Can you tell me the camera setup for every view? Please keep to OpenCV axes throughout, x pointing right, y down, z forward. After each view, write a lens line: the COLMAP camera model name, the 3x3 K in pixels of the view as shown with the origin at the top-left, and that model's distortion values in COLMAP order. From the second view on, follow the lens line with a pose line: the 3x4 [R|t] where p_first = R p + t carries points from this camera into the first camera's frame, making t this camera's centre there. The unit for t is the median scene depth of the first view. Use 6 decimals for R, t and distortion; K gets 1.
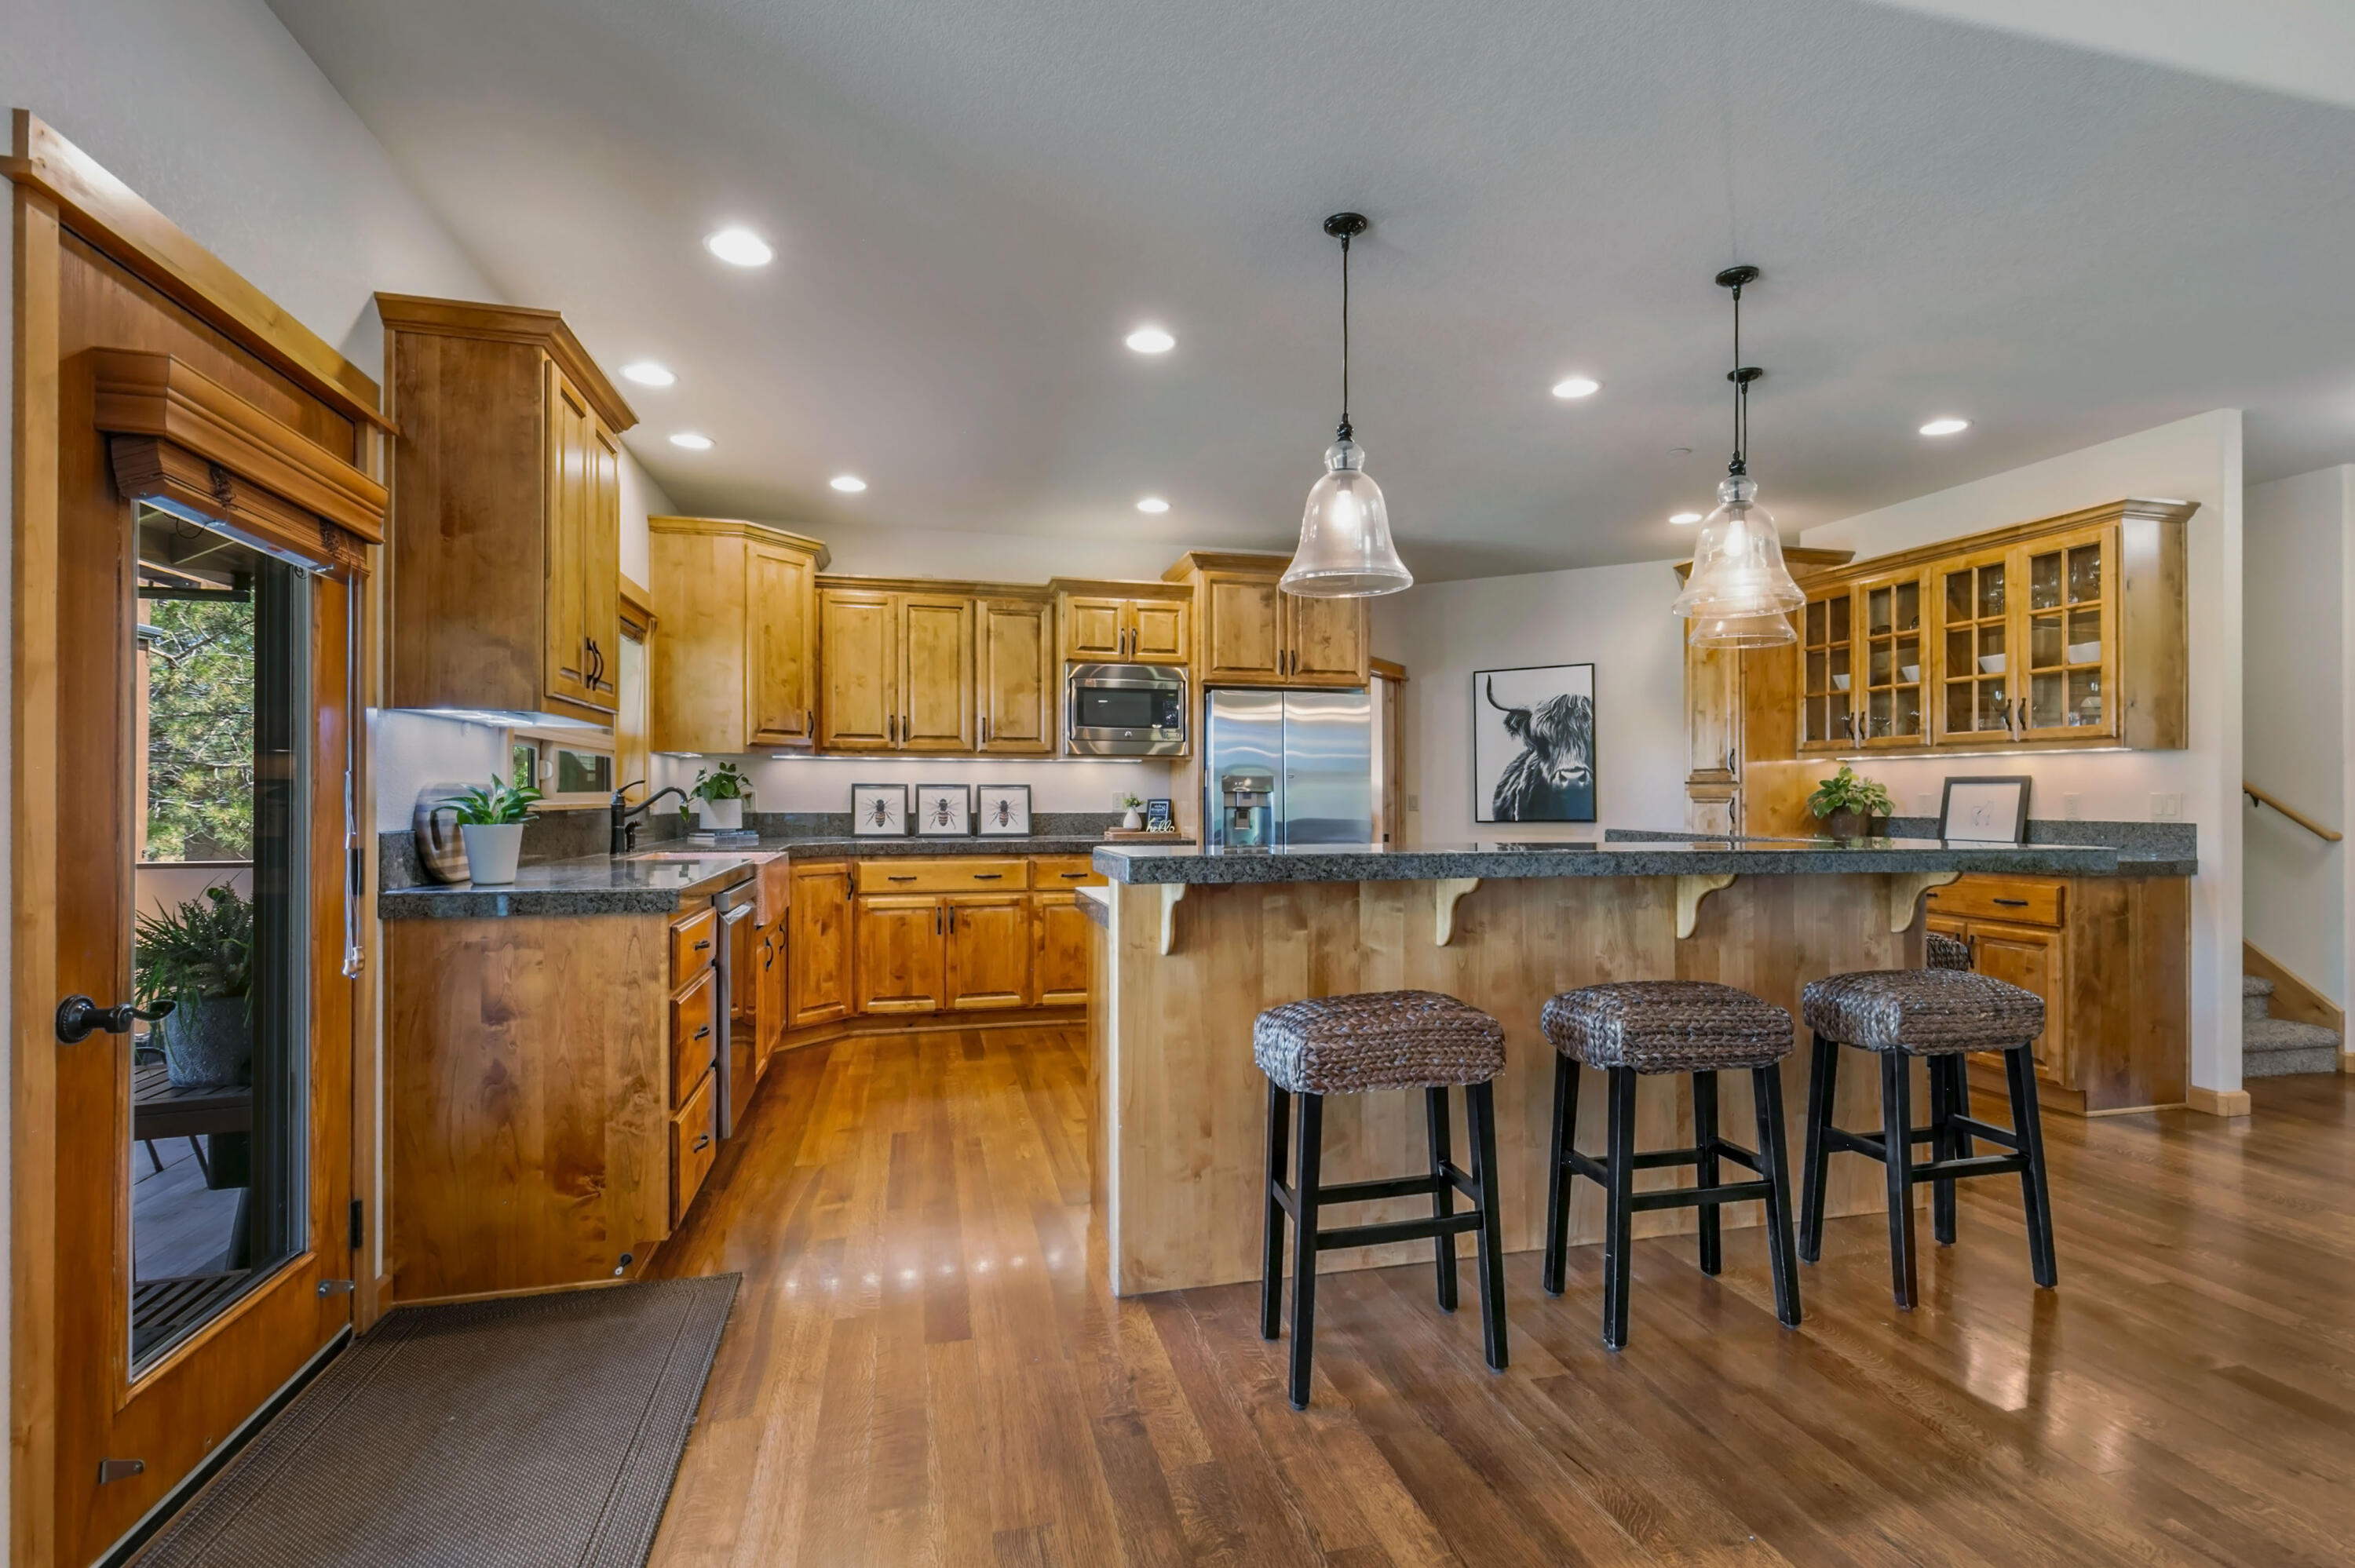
lens RADIAL K [[1082.4, 0, 1221.6], [0, 1082.4, 788.5], [0, 0, 1]] dist [0.005767, -0.003142]
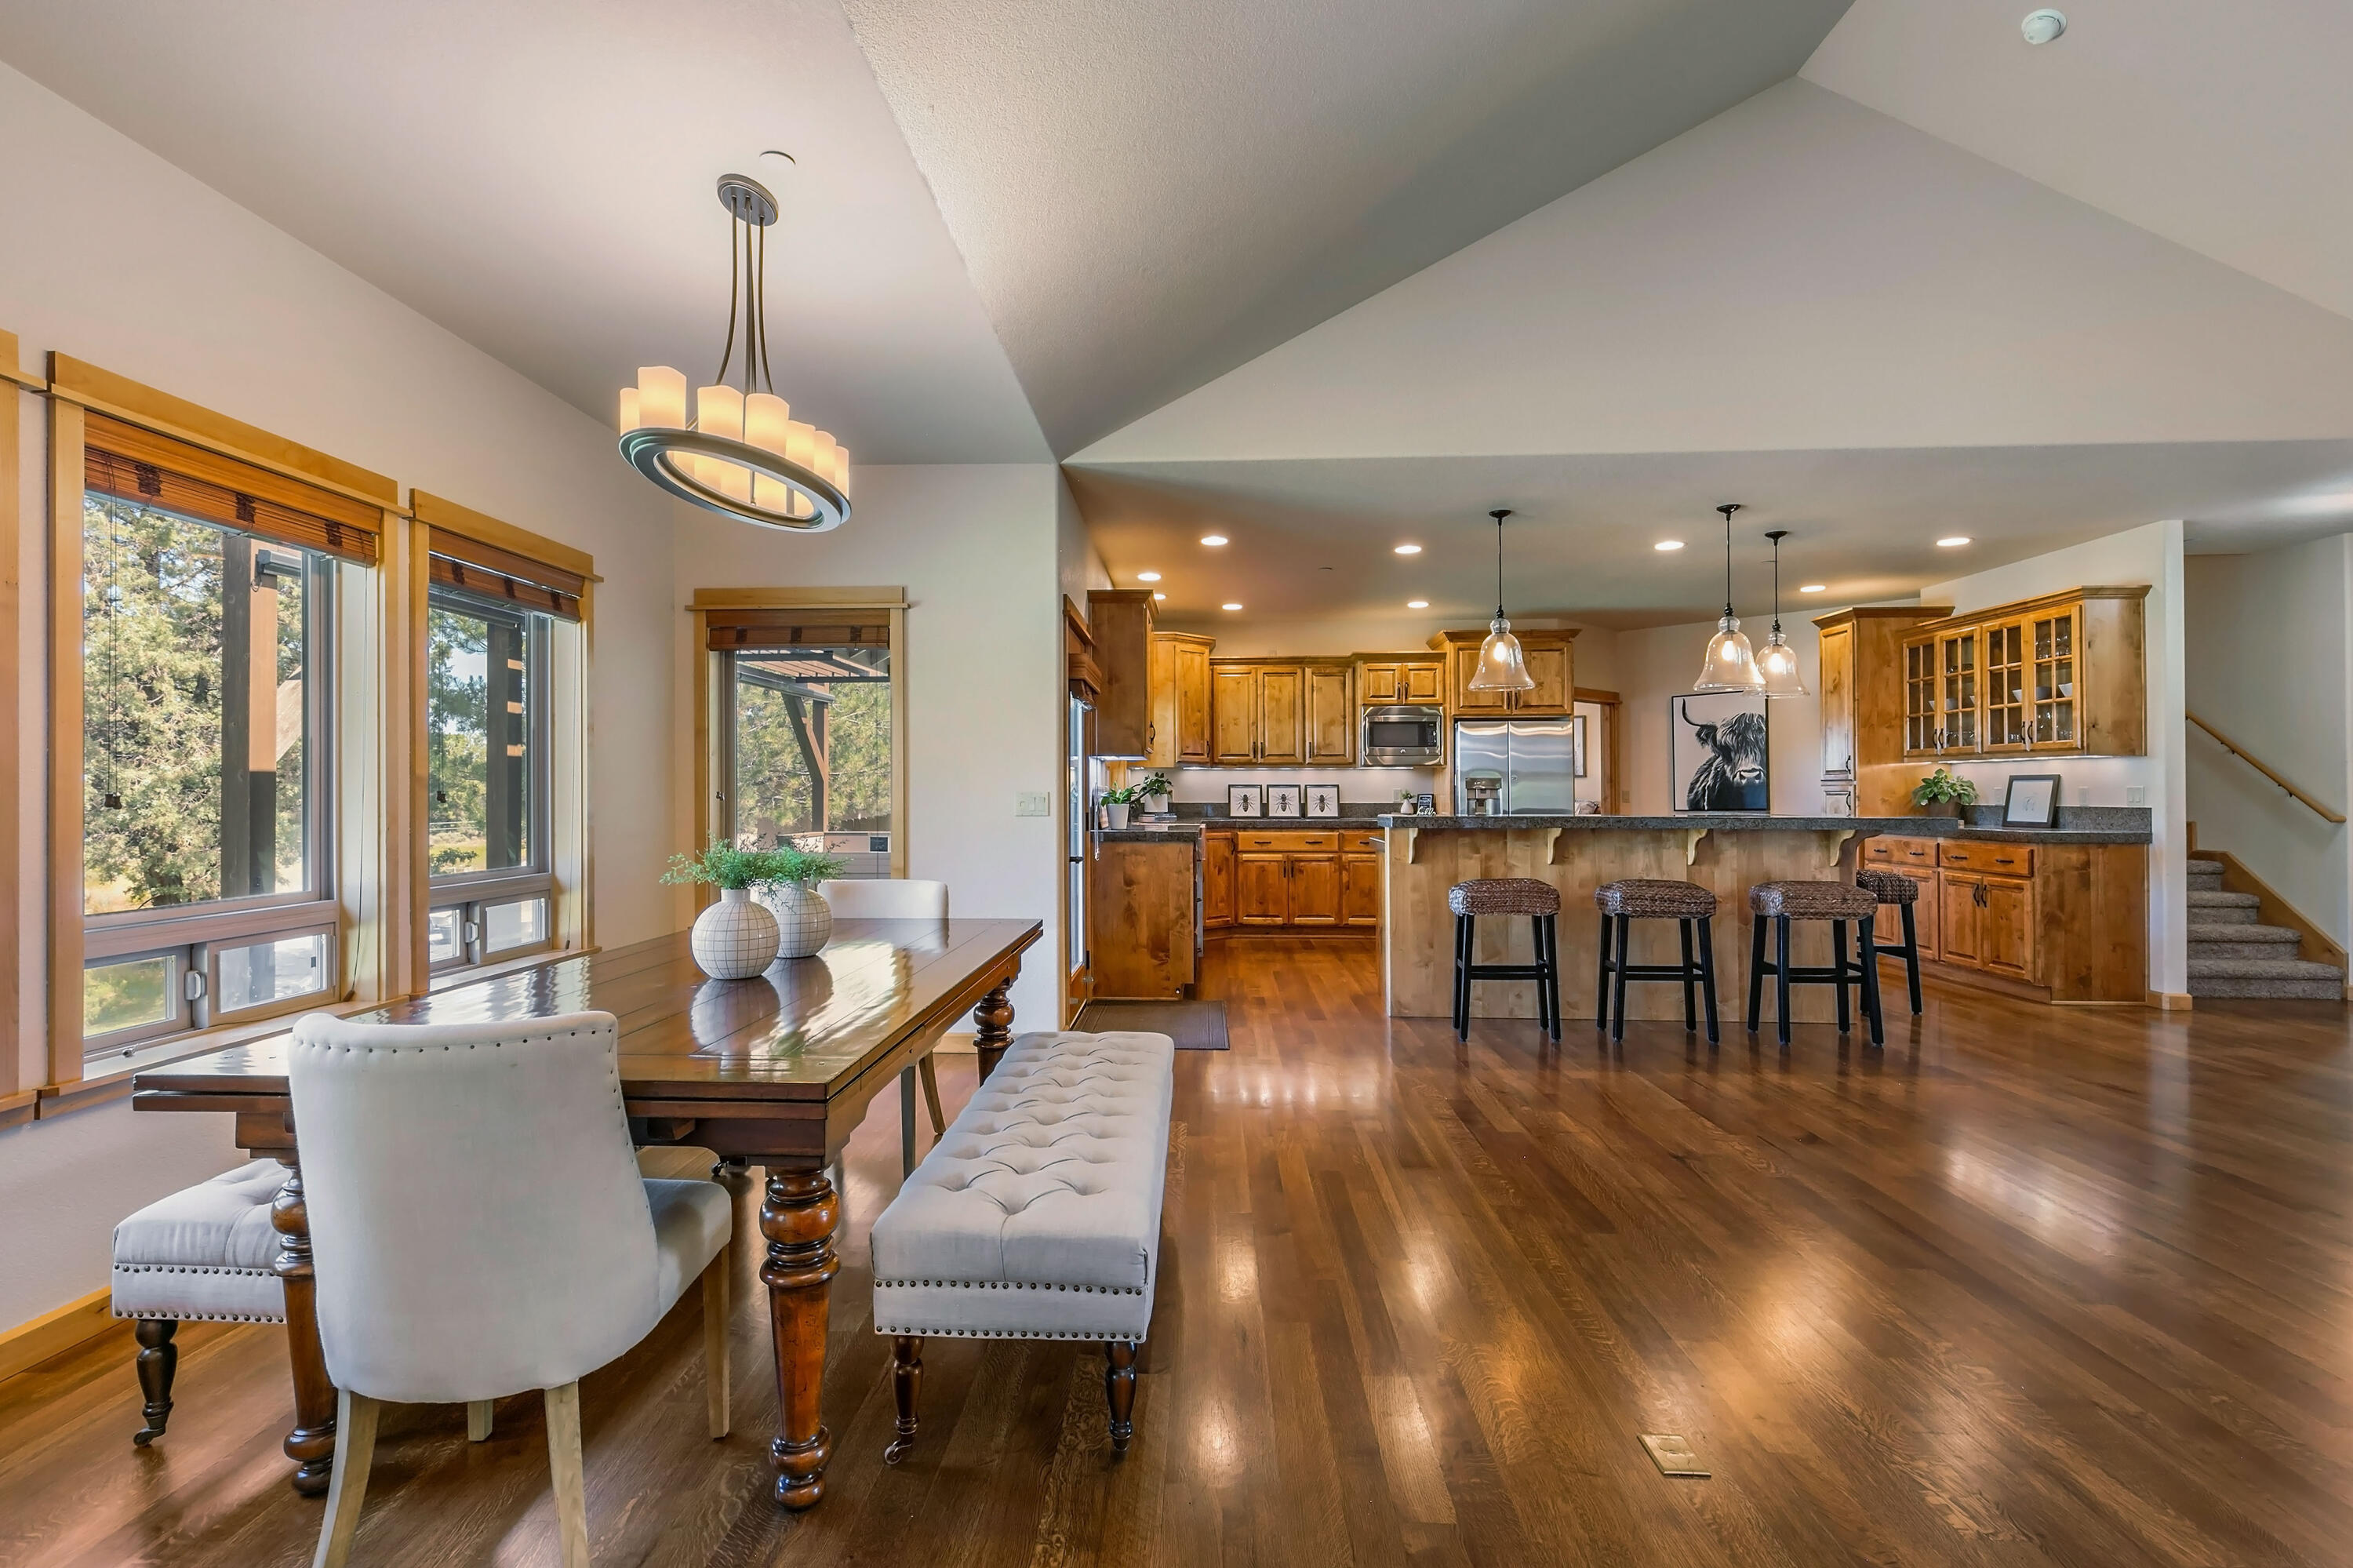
lens RADIAL K [[1081.7, 0, 1184.1], [0, 1081.7, 786.7], [0, 0, 1]] dist [0.005767, -0.003142]
pose [[0.954854, -0.005105, -0.297031, 0.076267], [0.005438, 0.999985, 0.000294, -0.002484], [0.297025, -0.001896, 0.954868, -0.583236]]
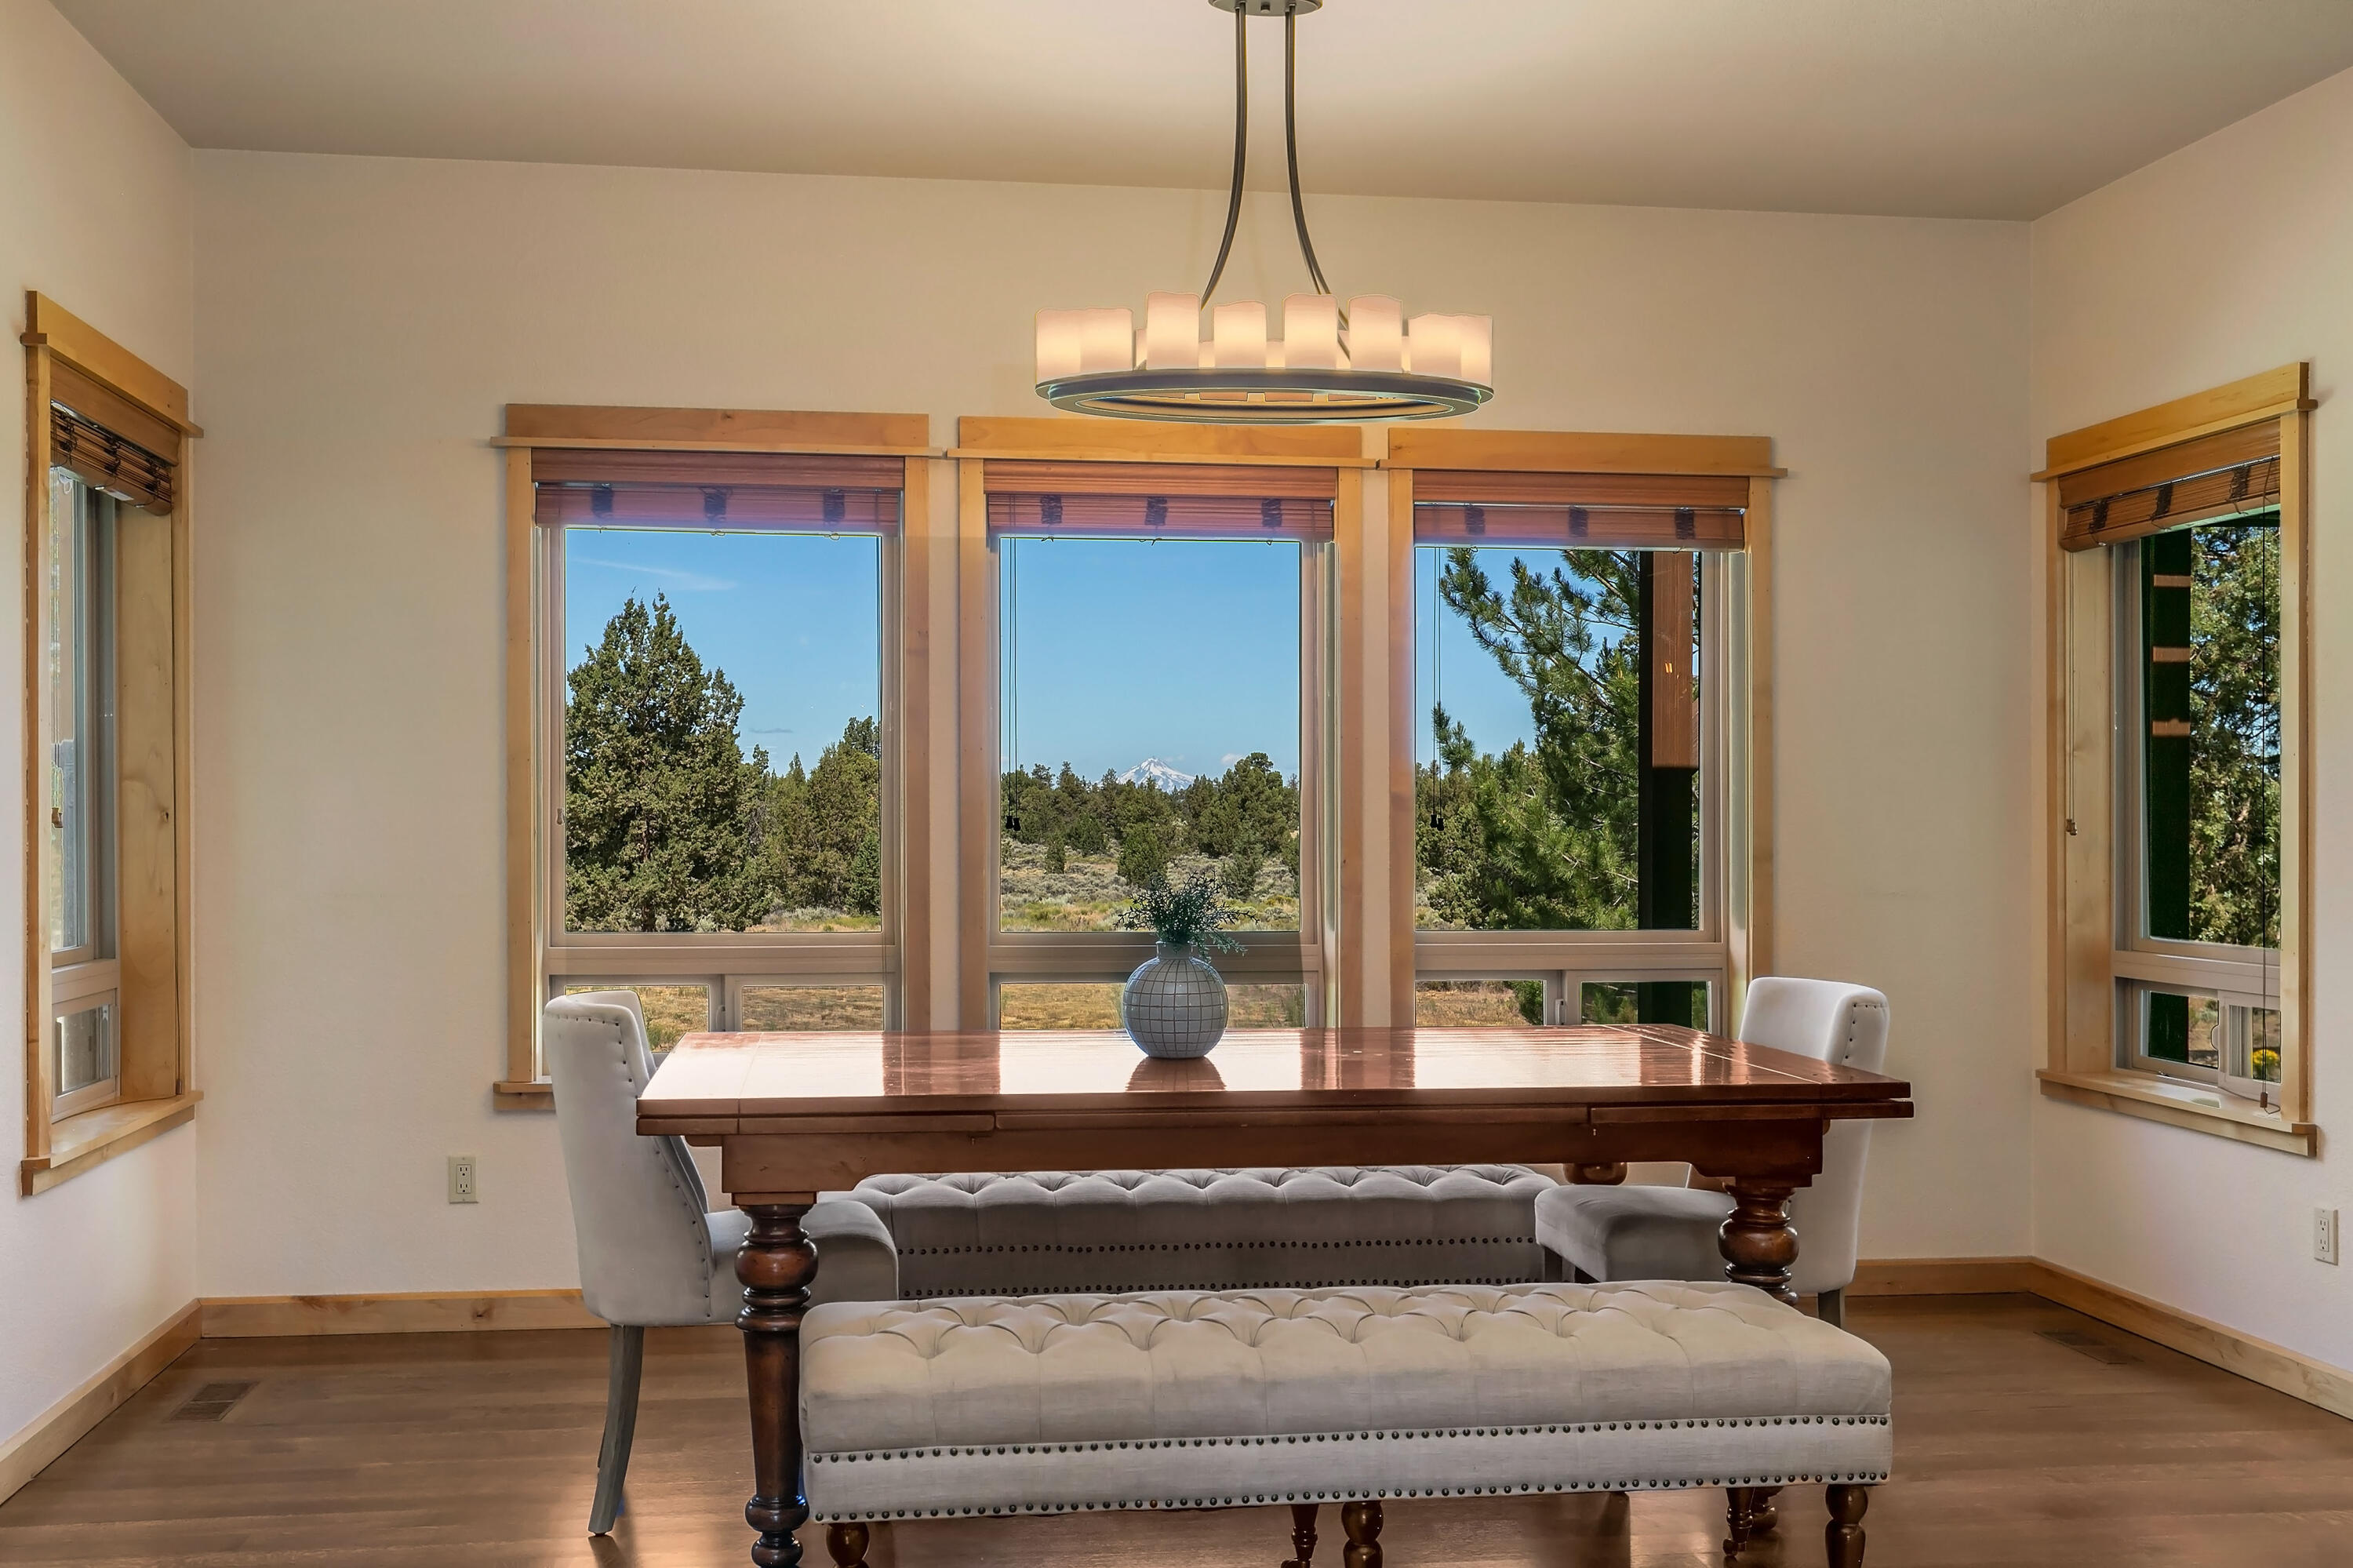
lens RADIAL K [[2291.1, 0, 1176.4], [0, 2291.1, 792.7], [0, 0, 1]] dist [0.010094, 0.000000]
pose [[-0.130384, -0.012215, -0.991388, 0.490037], [-0.000026, 0.999924, -0.012317, 0.002909], [0.991464, -0.001581, -0.130374, -0.117378]]
